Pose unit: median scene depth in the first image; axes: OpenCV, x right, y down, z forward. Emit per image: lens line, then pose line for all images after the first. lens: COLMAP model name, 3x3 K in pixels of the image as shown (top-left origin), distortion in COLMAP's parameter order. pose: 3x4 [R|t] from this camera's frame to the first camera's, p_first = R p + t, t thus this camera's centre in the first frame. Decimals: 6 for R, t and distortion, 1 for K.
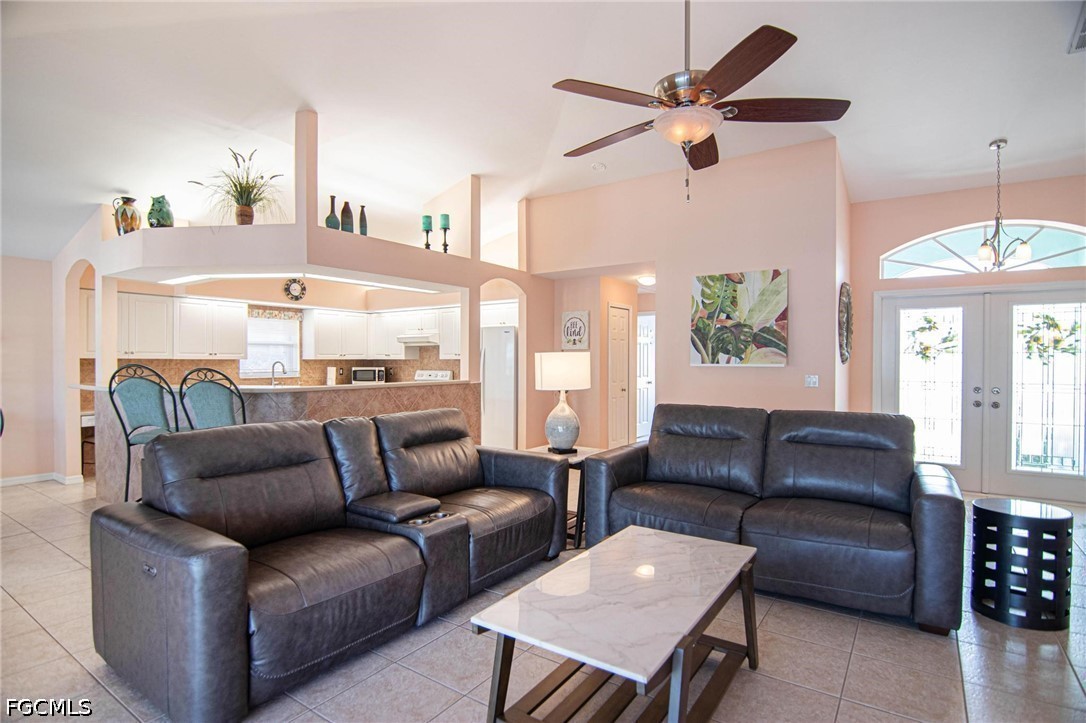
lens RADIAL K [[555.7, 0, 538.2], [0, 555.7, 364.7], [0, 0, 1]] dist [0.003558, -0.018722]
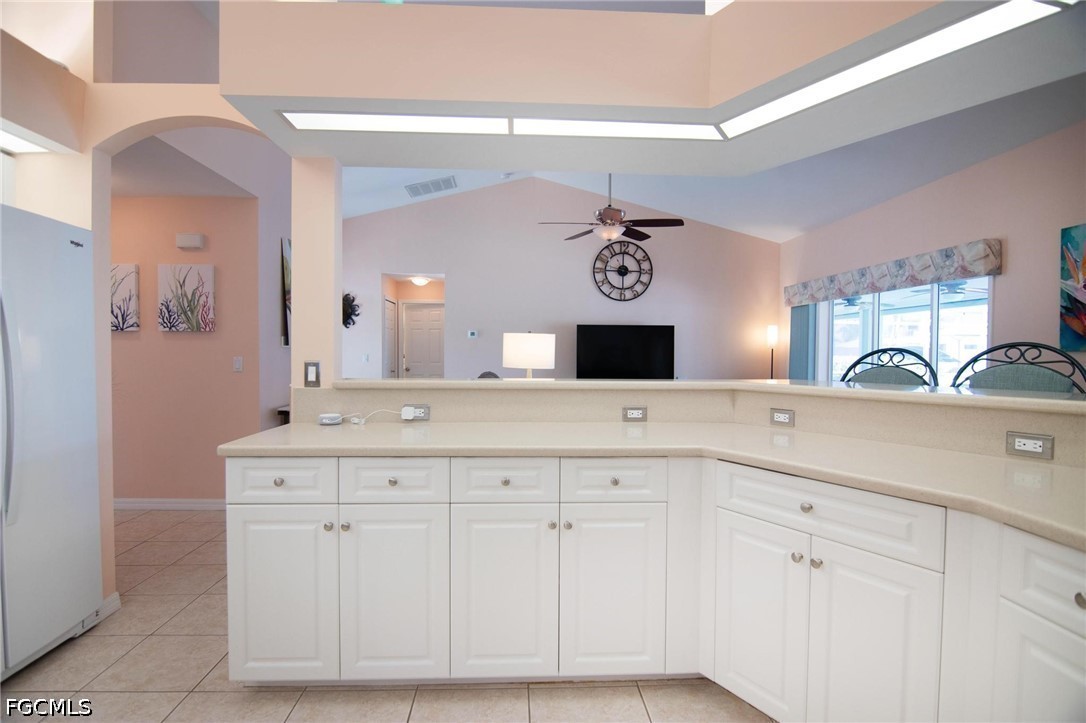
lens RADIAL K [[551.0, 0, 537.5], [0, 551.0, 366.3], [0, 0, 1]] dist [-0.003124, -0.012208]
pose [[-0.612473, -0.026015, 0.790063, -0.444612], [-0.000335, 0.999467, 0.032651, 0.003023], [-0.790492, 0.019733, -0.612155, 0.905153]]
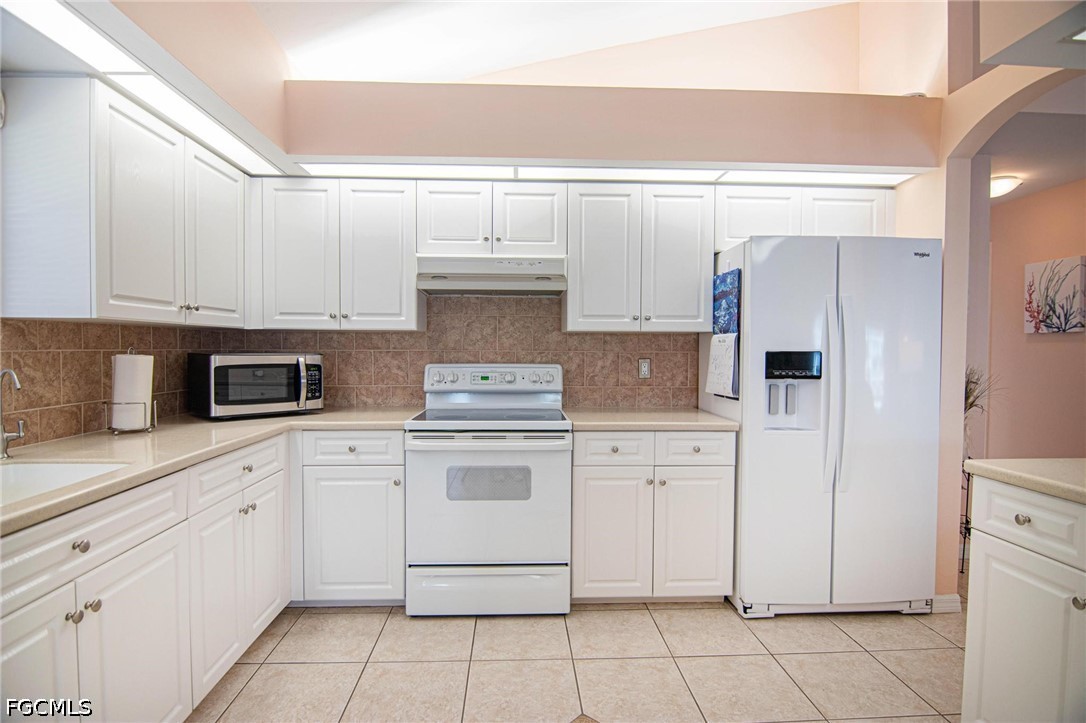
lens RADIAL K [[551.0, 0, 537.5], [0, 551.0, 366.3], [0, 0, 1]] dist [-0.003124, -0.012208]
pose [[0.794909, -0.015033, 0.606542, -0.431966], [0.000323, 0.999703, 0.024354, 0.004073], [-0.606728, -0.019163, 0.794678, 0.801237]]
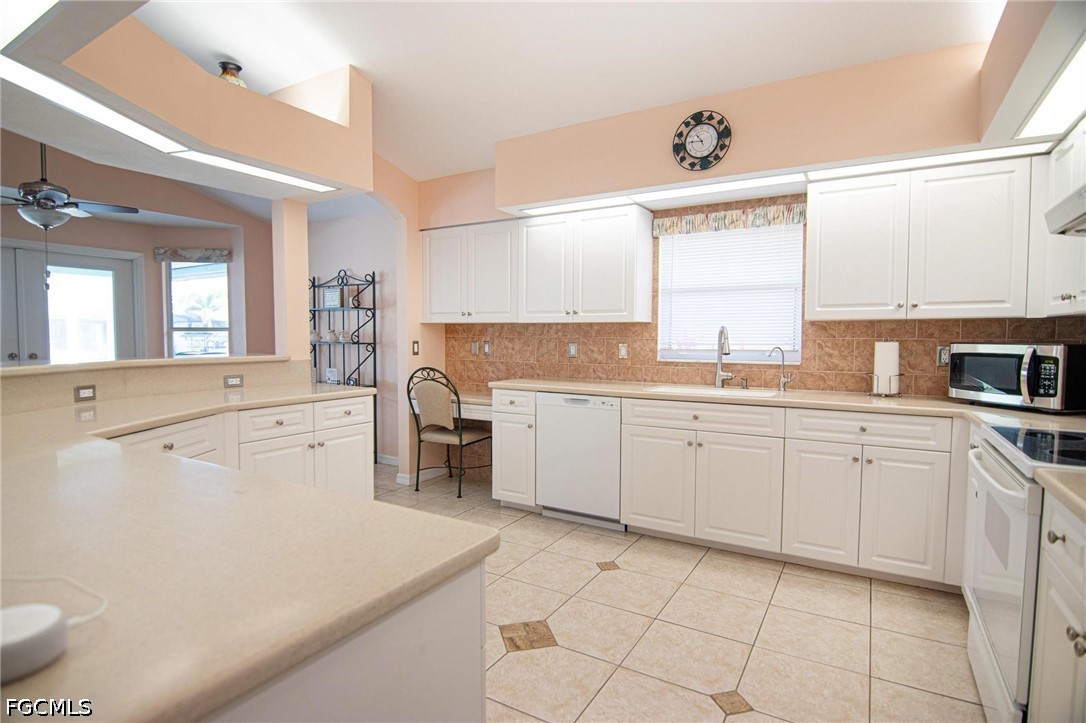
lens RADIAL K [[551.0, 0, 537.5], [0, 551.0, 366.3], [0, 0, 1]] dist [-0.003124, -0.012208]
pose [[0.069548, 0.055125, -0.996054, -0.048939], [-0.011646, 0.998449, 0.054444, 0.003899], [0.997511, 0.007813, 0.070082, 0.868614]]
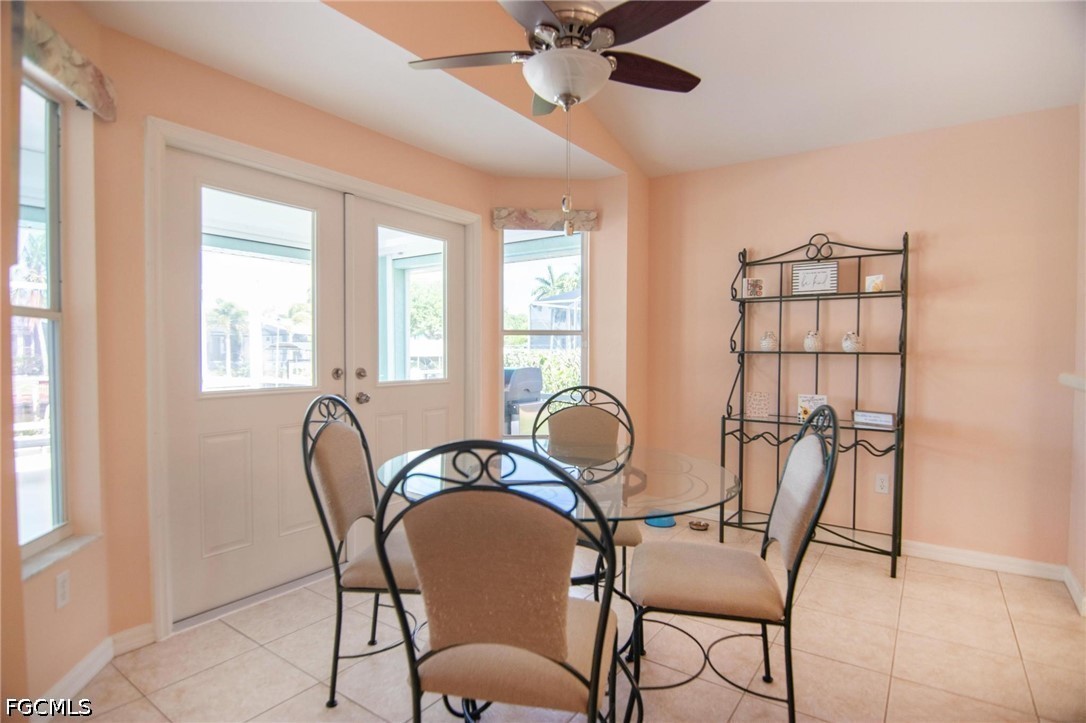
lens RADIAL K [[555.7, 0, 538.2], [0, 555.7, 364.7], [0, 0, 1]] dist [0.003558, -0.018722]
pose [[-0.010432, 0.024906, -0.999635, -0.336098], [-0.012384, 0.999610, 0.025035, 0.016820], [0.999869, 0.012641, -0.010120, 0.446791]]
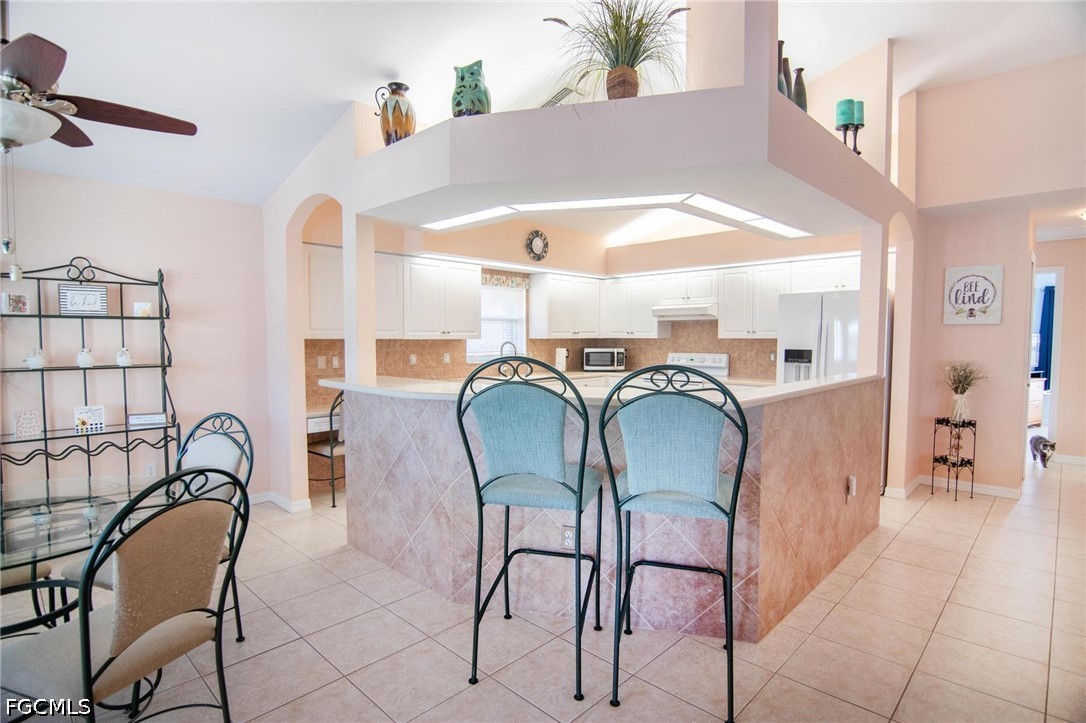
lens RADIAL K [[551.0, 0, 537.5], [0, 551.0, 366.3], [0, 0, 1]] dist [-0.003124, -0.012208]
pose [[0.986944, 0.007615, -0.160887, -0.319924], [-0.000153, 0.998926, 0.046344, -0.007175], [0.161067, -0.045714, 0.985884, 0.261390]]
